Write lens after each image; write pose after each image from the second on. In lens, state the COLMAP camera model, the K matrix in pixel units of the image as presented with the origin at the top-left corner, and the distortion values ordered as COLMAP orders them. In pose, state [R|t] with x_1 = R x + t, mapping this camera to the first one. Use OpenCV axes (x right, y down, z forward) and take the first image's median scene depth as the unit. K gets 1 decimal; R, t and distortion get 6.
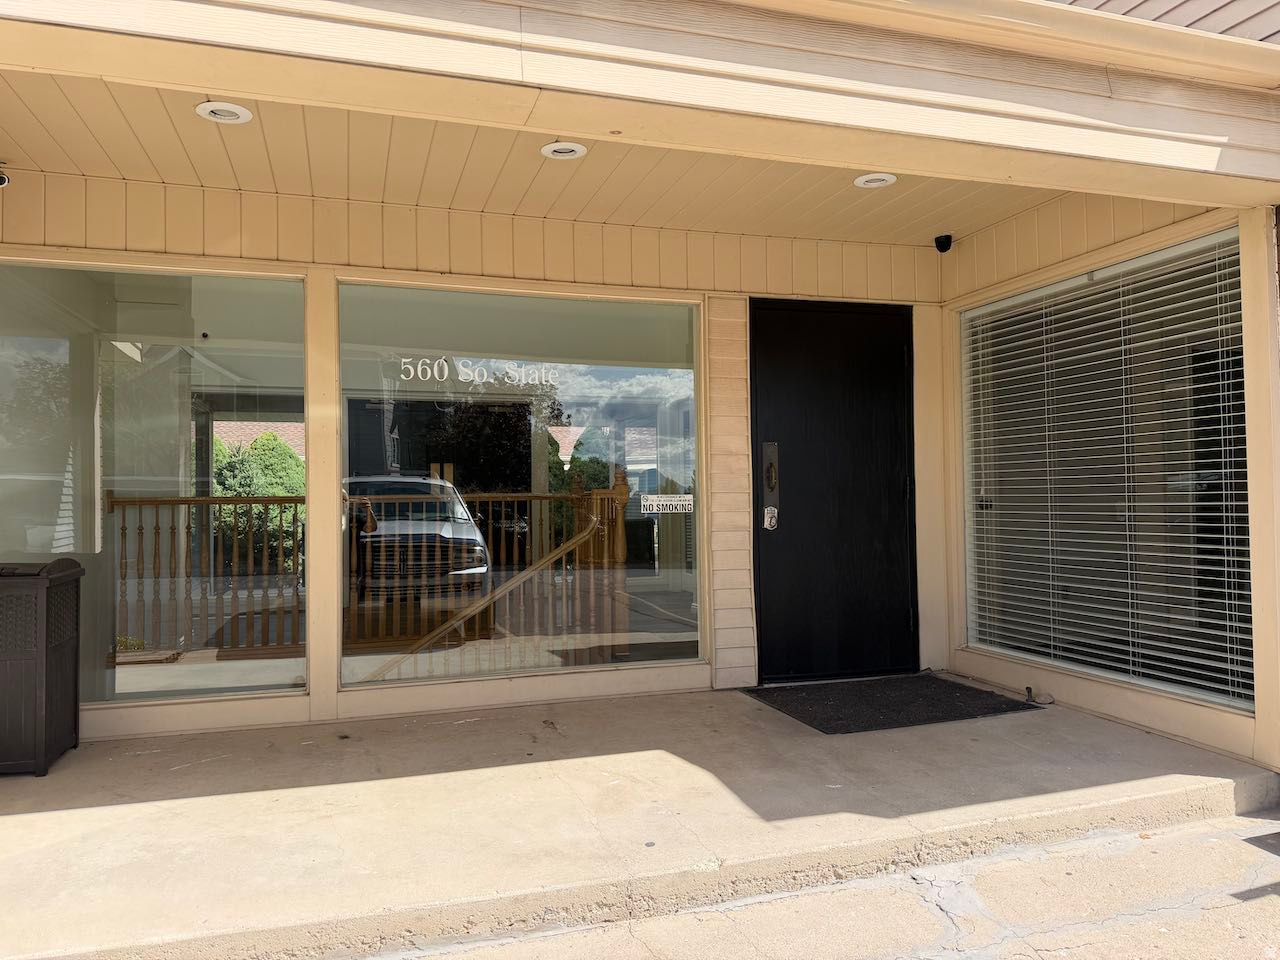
lens RADIAL K [[905.4, 0, 641.5], [0, 905.4, 498.9], [0, 0, 1]] dist [0.000775, -0.011726]
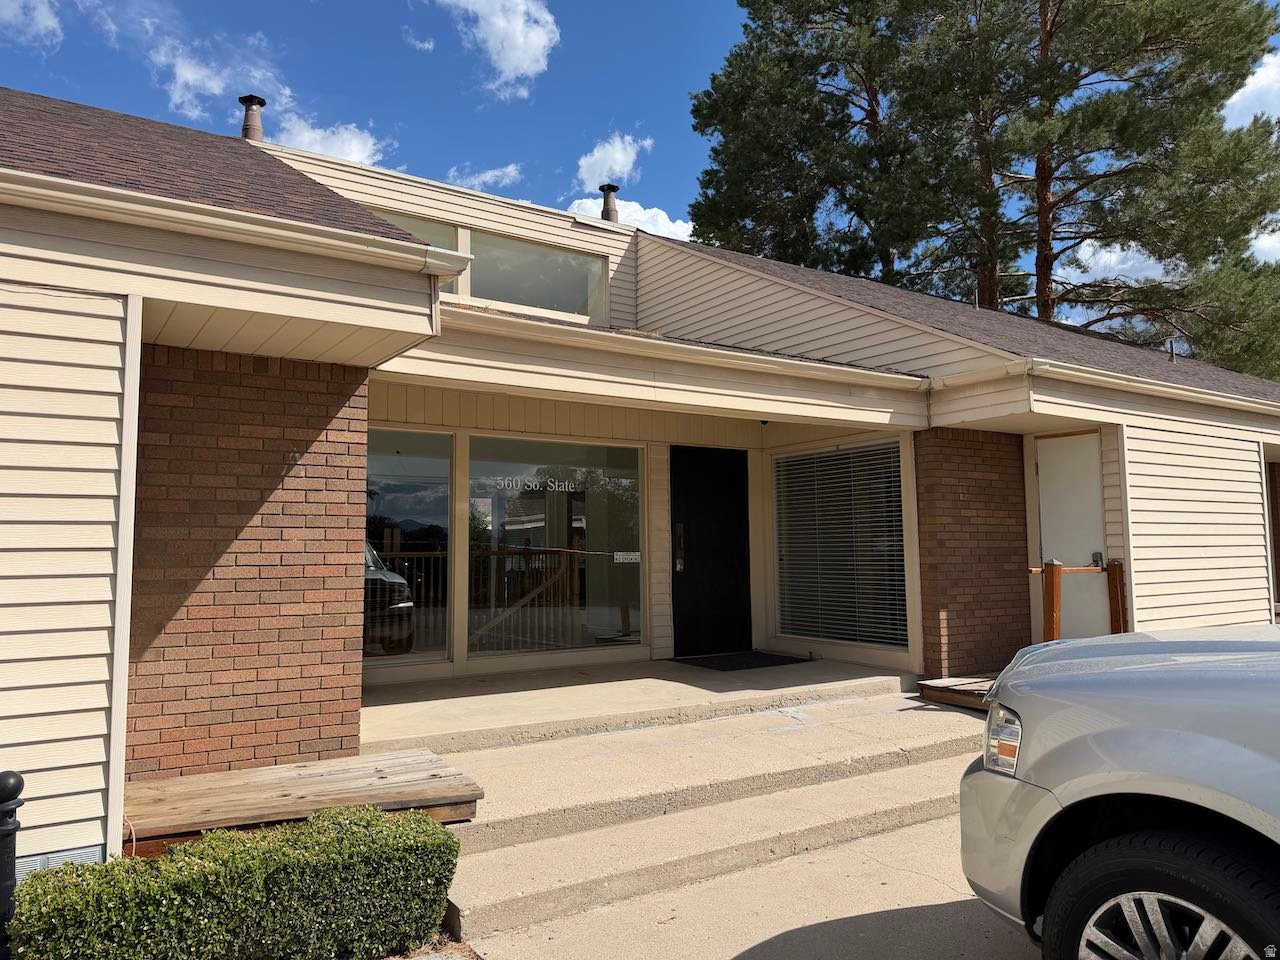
lens RADIAL K [[905.4, 0, 637.6], [0, 905.4, 478.2], [0, 0, 1]] dist [0.000775, -0.011726]
pose [[0.962473, 0.028154, 0.269912, -0.441330], [-0.007221, 0.996909, -0.078235, -0.010814], [-0.271280, 0.073350, 0.959701, -0.755527]]
